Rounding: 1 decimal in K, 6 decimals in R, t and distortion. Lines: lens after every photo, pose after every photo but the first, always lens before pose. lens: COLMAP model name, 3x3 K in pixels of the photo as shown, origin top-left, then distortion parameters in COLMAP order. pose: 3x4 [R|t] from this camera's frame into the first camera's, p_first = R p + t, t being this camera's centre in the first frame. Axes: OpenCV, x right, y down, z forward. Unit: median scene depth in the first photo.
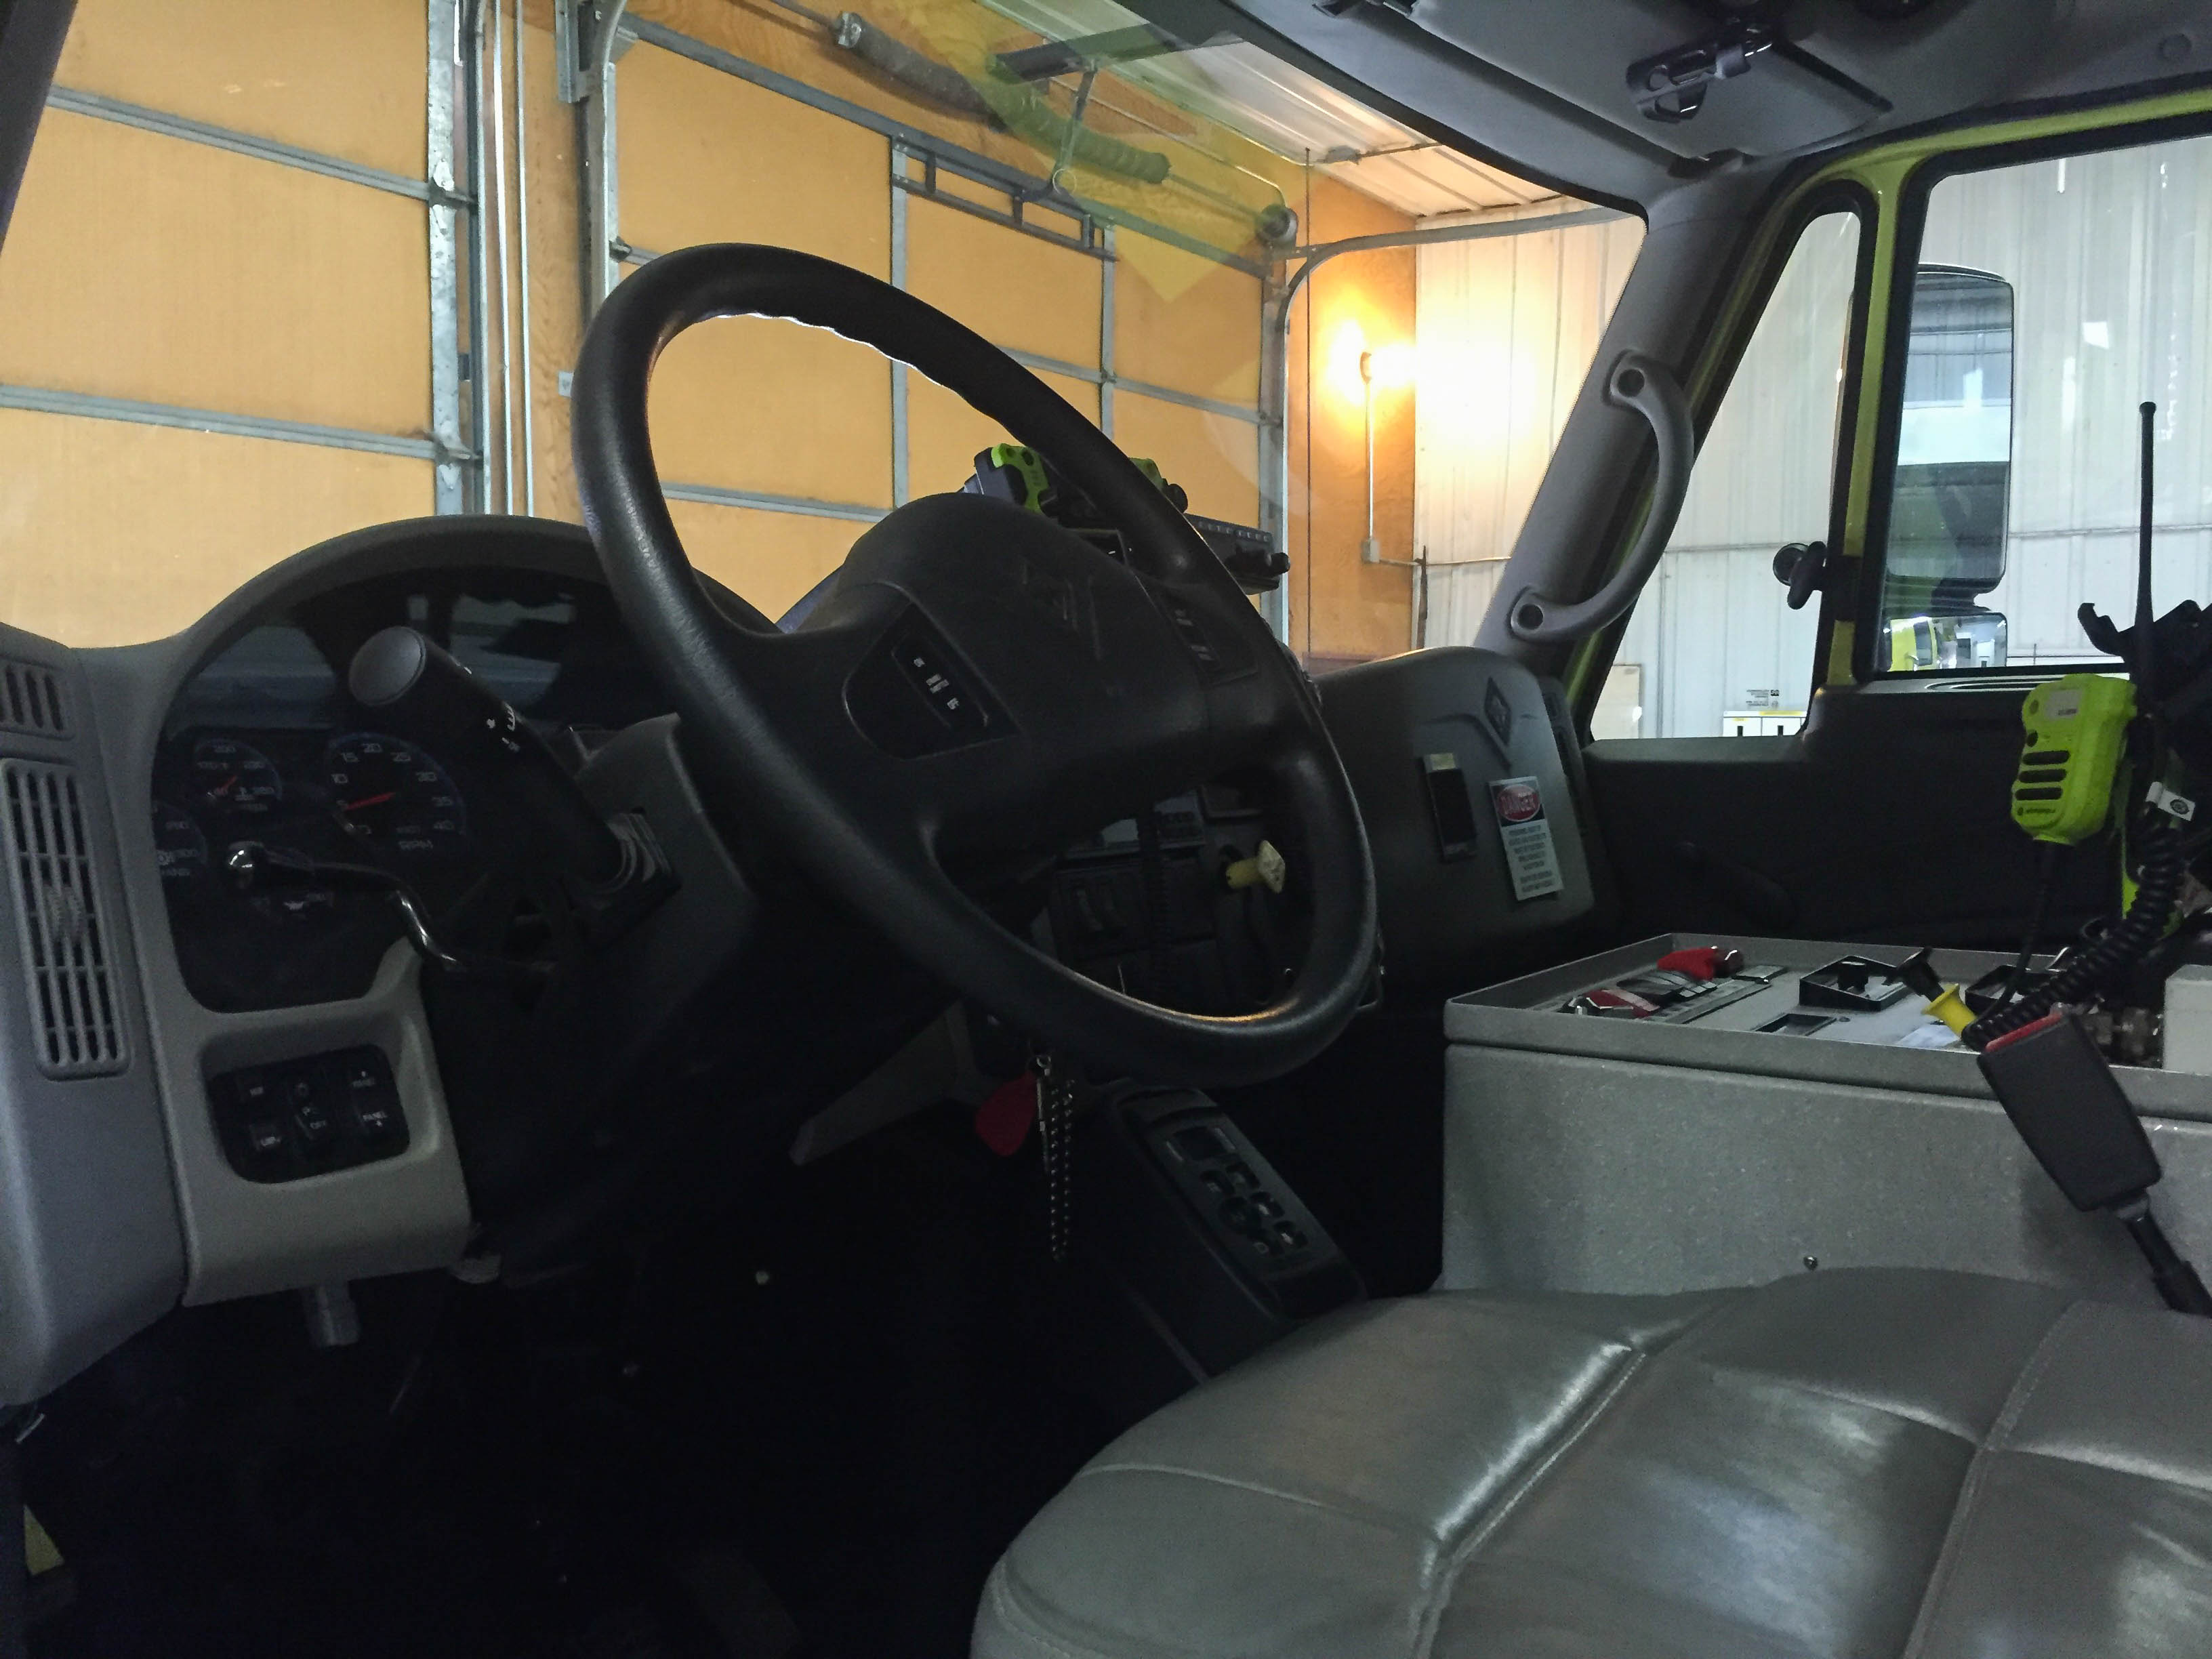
lens RADIAL K [[1896.7, 0, 1100.3], [0, 1896.7, 822.2], [0, 0, 1]] dist [0.085589, -0.121908]
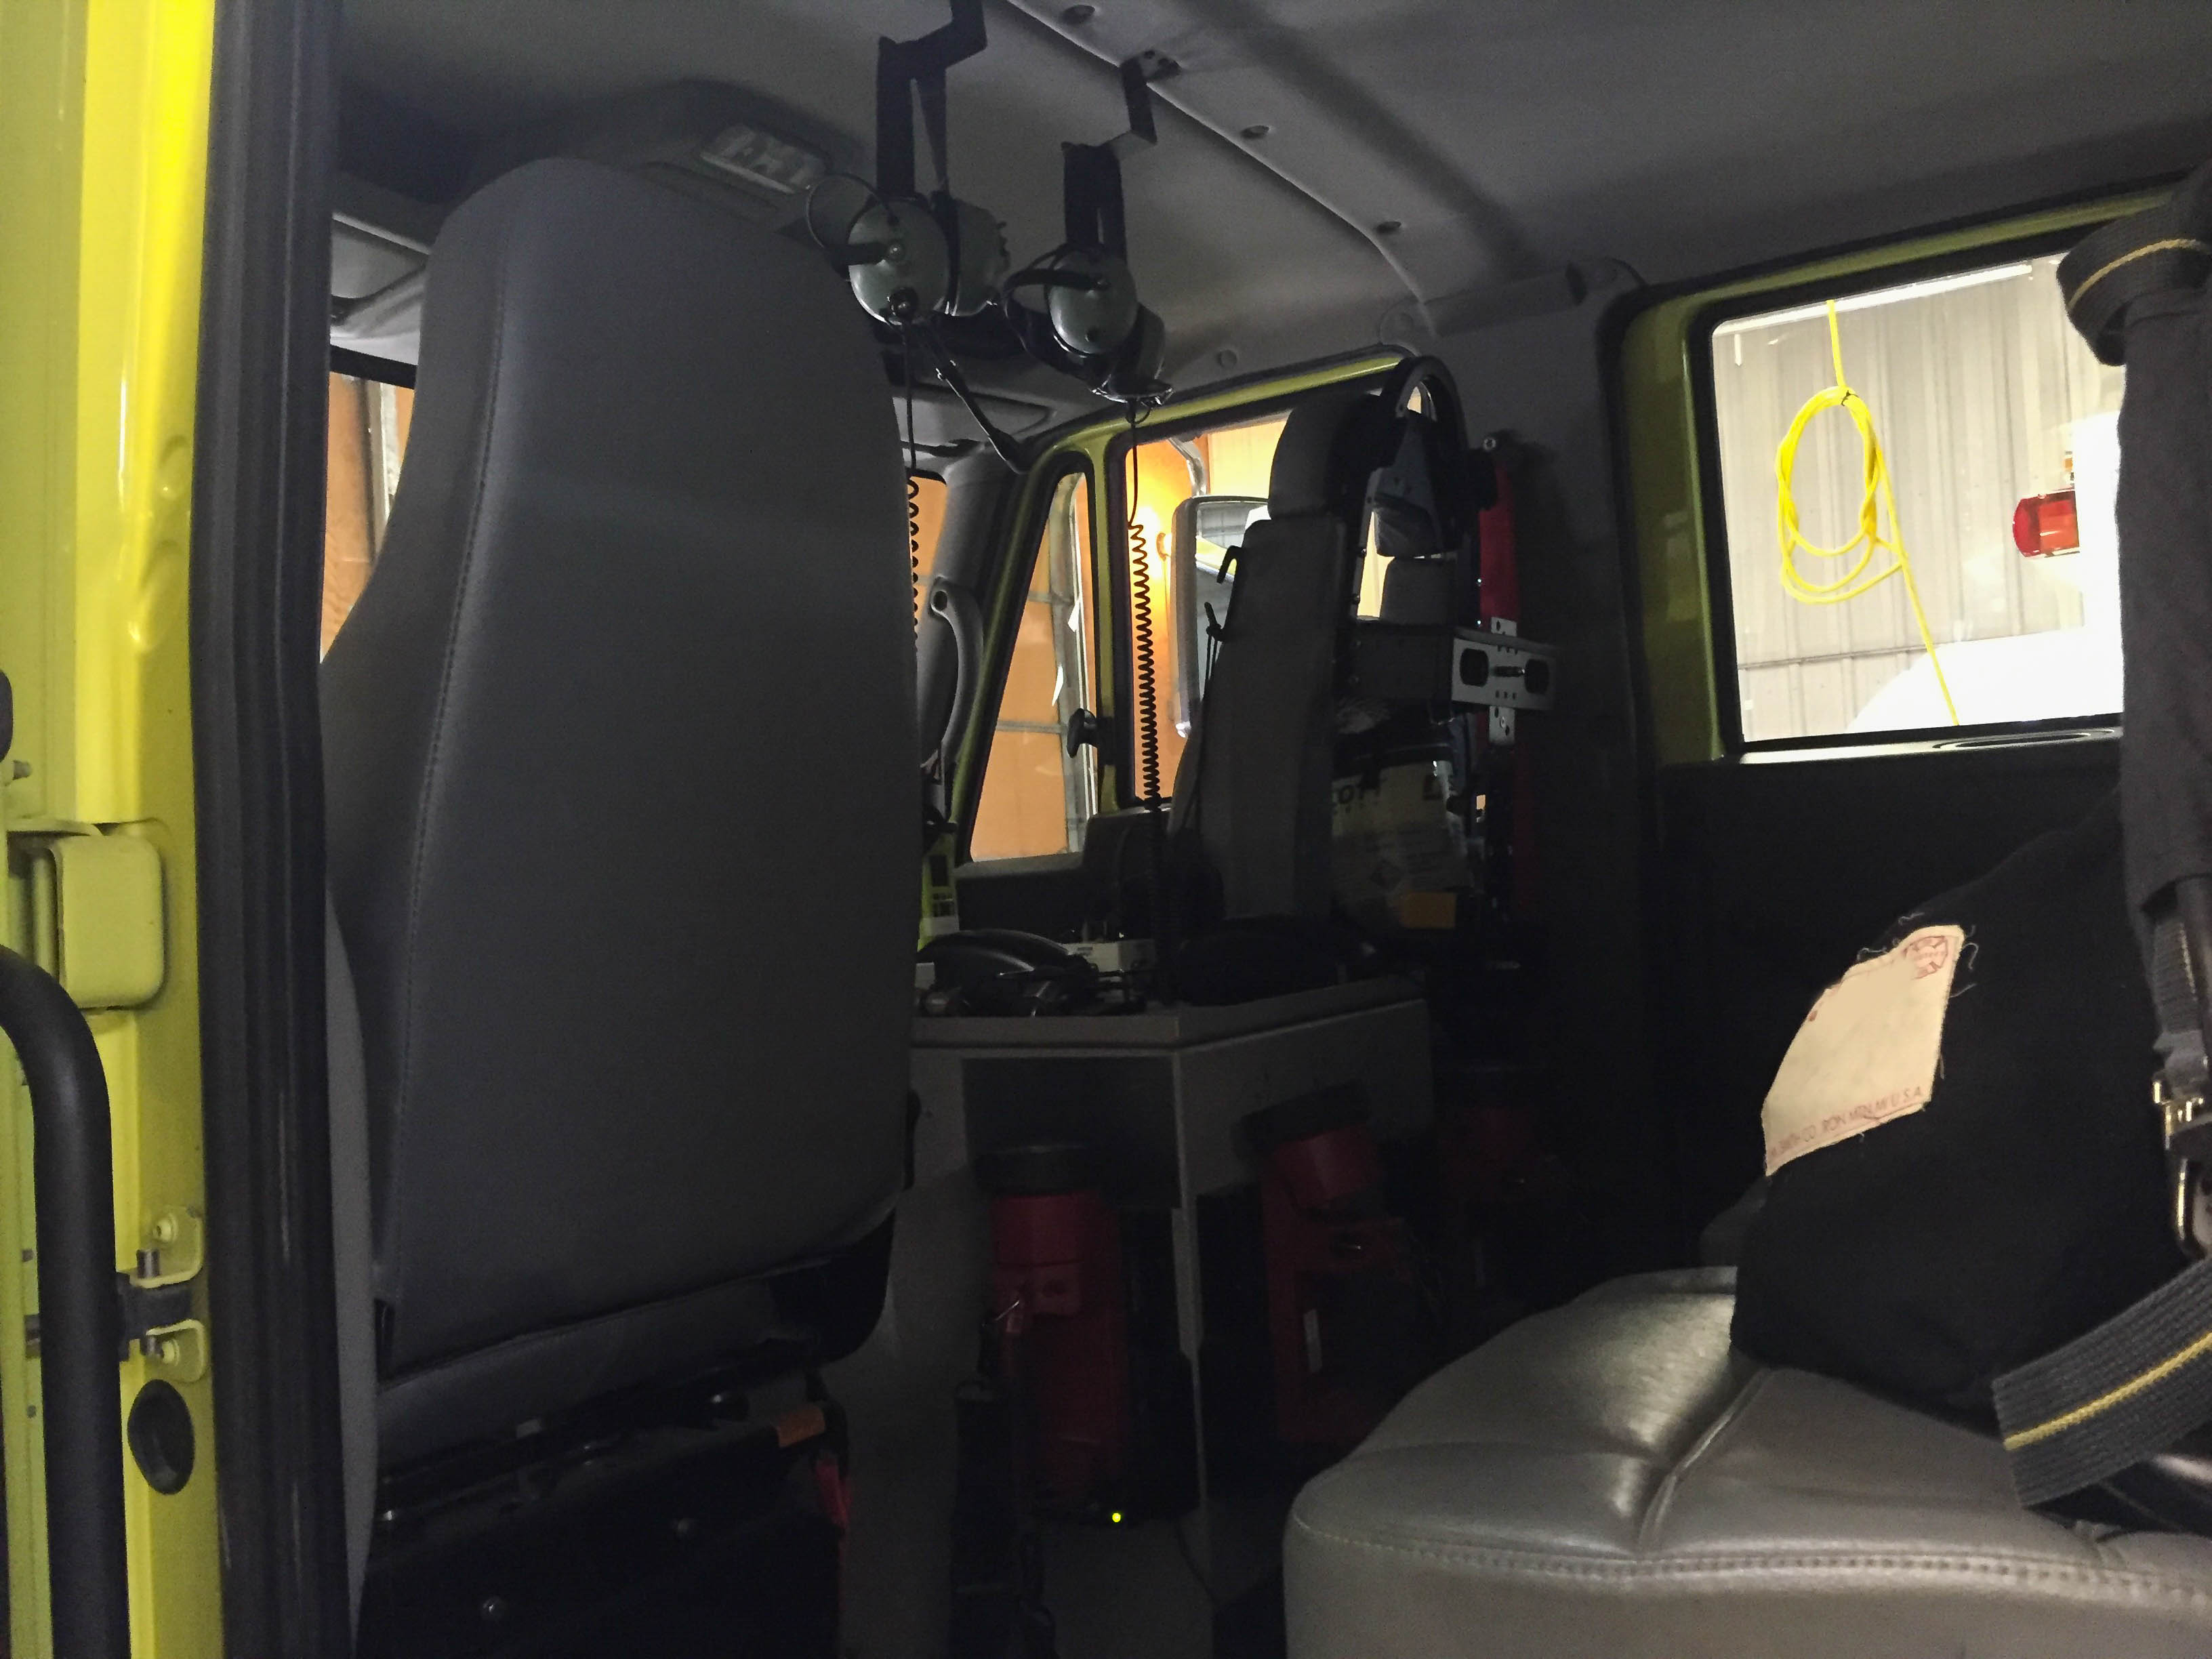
lens RADIAL K [[1896.7, 0, 1095.6], [0, 1896.7, 828.2], [0, 0, 1]] dist [0.085589, -0.121908]
pose [[0.998373, -0.056941, -0.003055, 0.404064], [0.056489, 0.994924, -0.083278, 0.053828], [0.007781, 0.082970, 0.996522, -0.355785]]
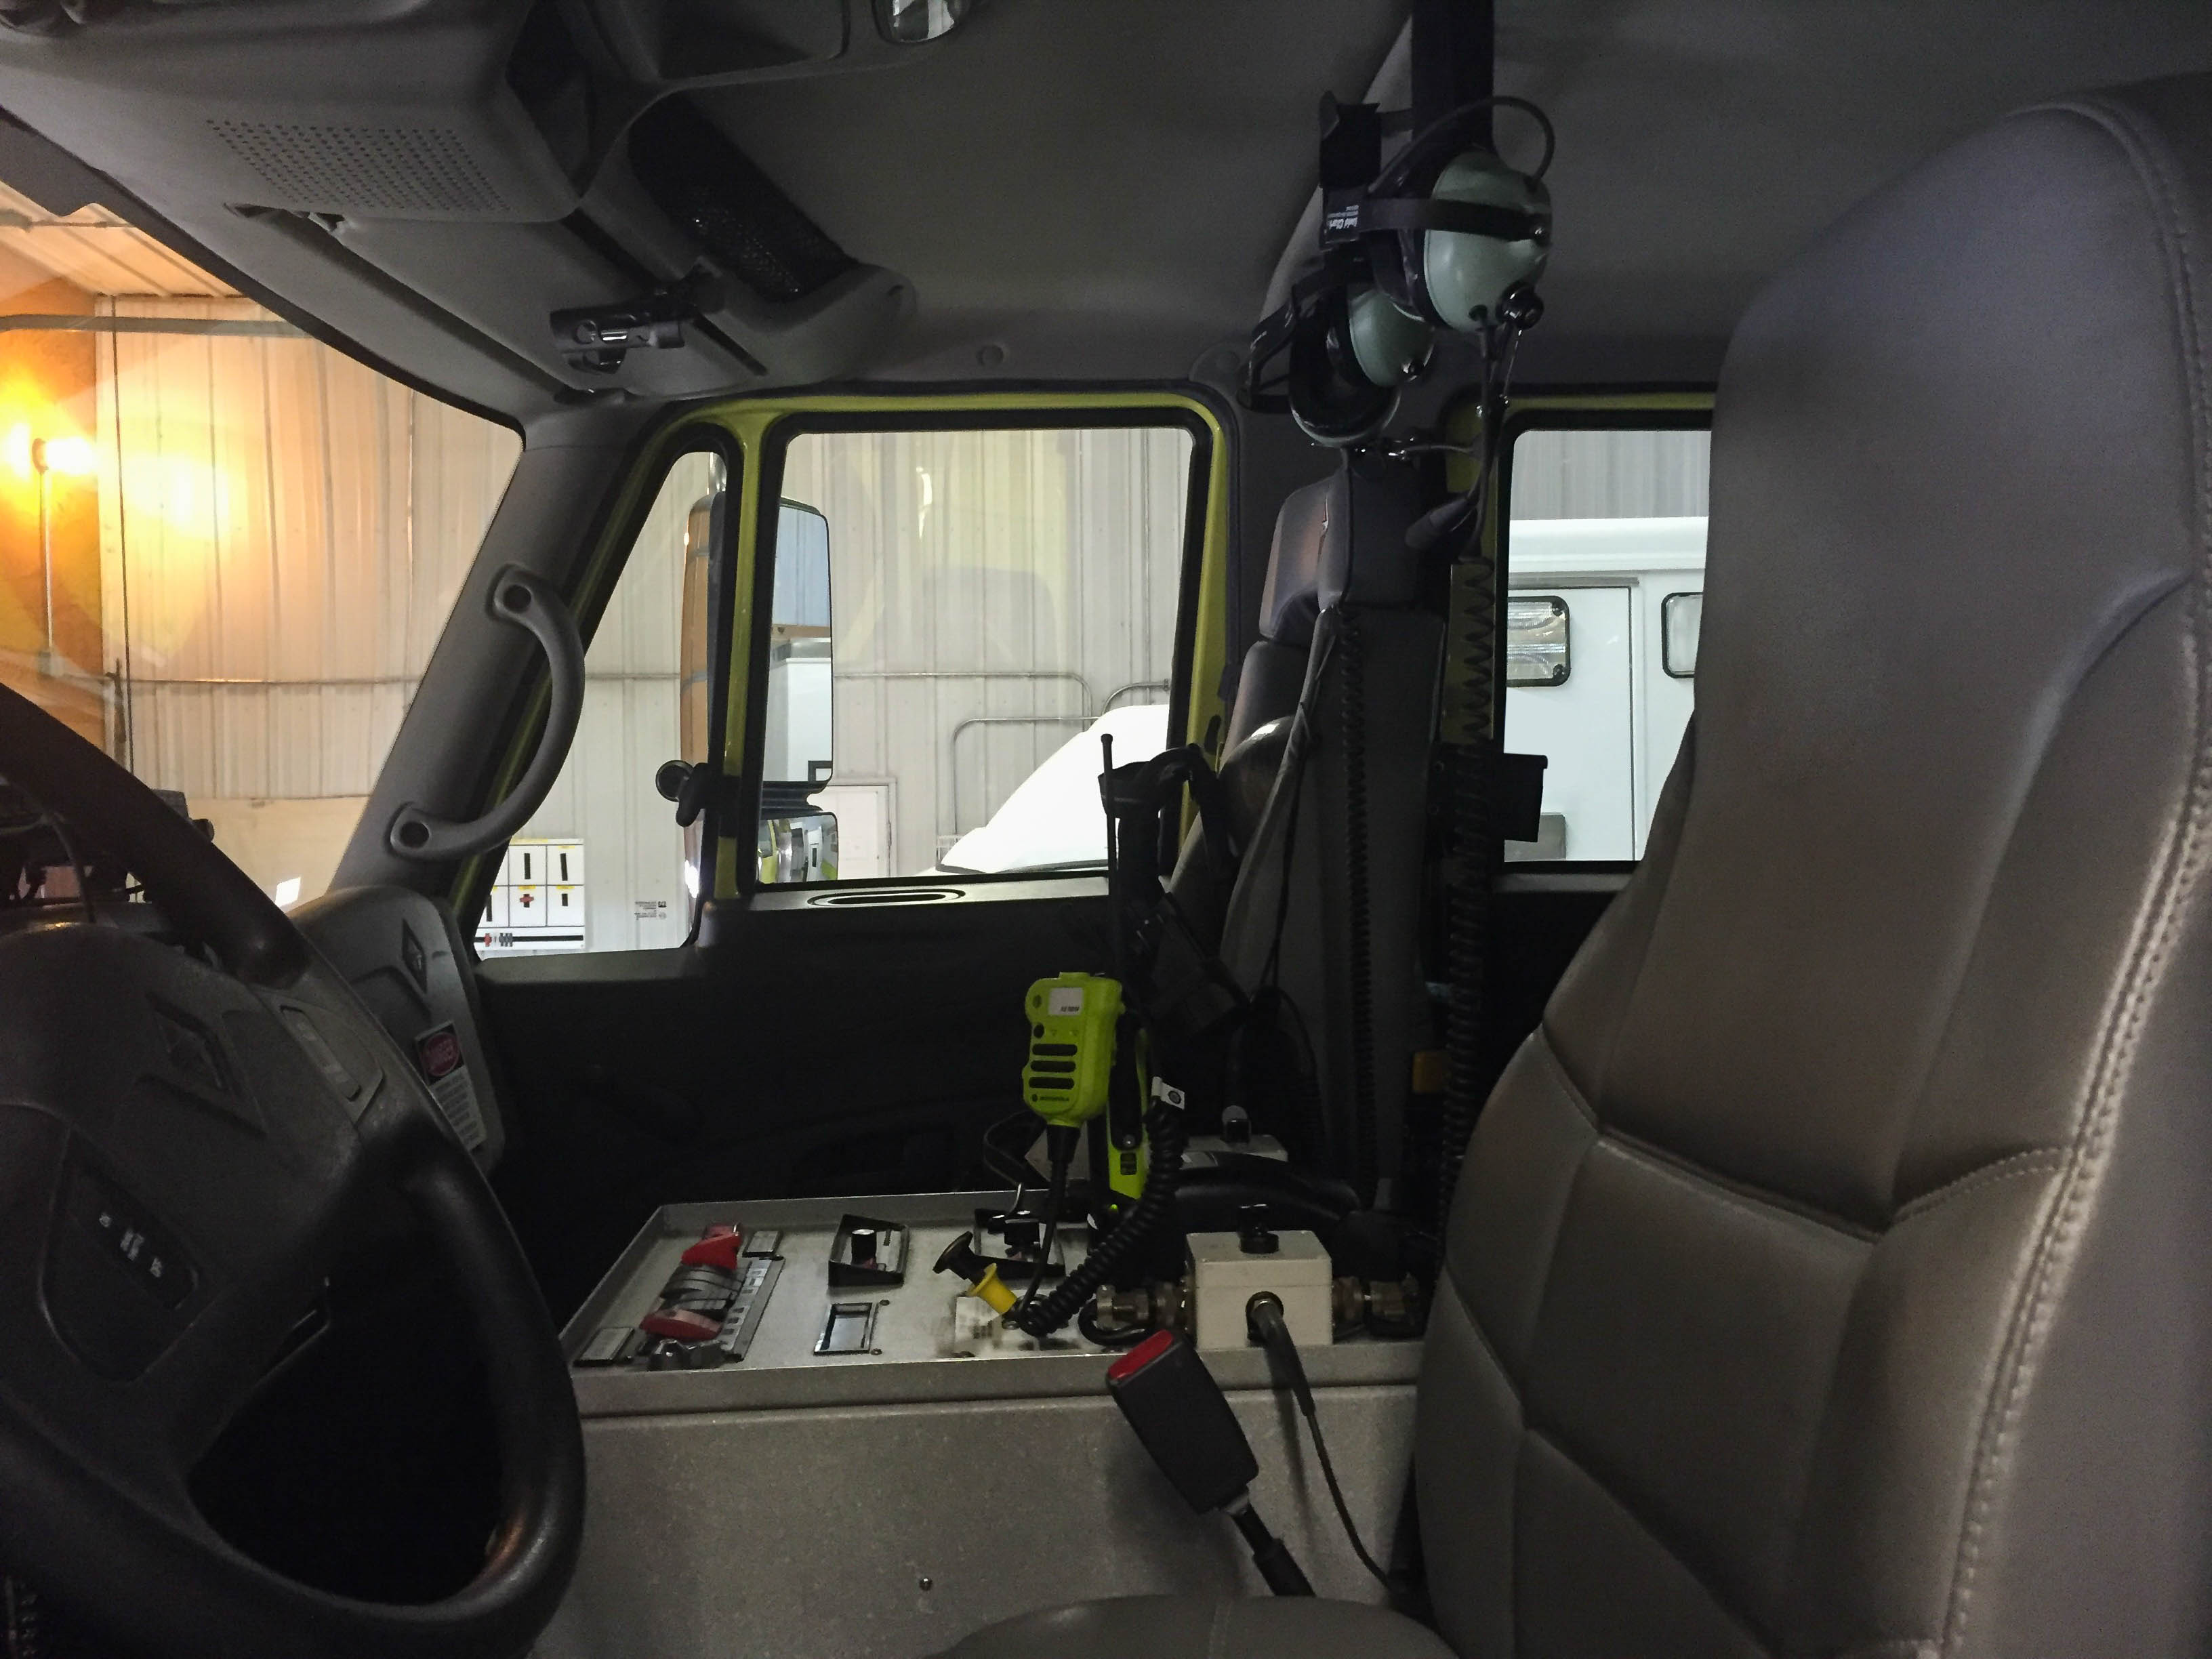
lens RADIAL K [[1896.7, 0, 1114.7], [0, 1896.7, 822.9], [0, 0, 1]] dist [0.085589, -0.121908]
pose [[0.787685, -0.019898, 0.615756, -0.089884], [0.051507, 0.998106, -0.033635, -0.070987], [-0.613921, 0.058210, 0.787218, 0.055200]]
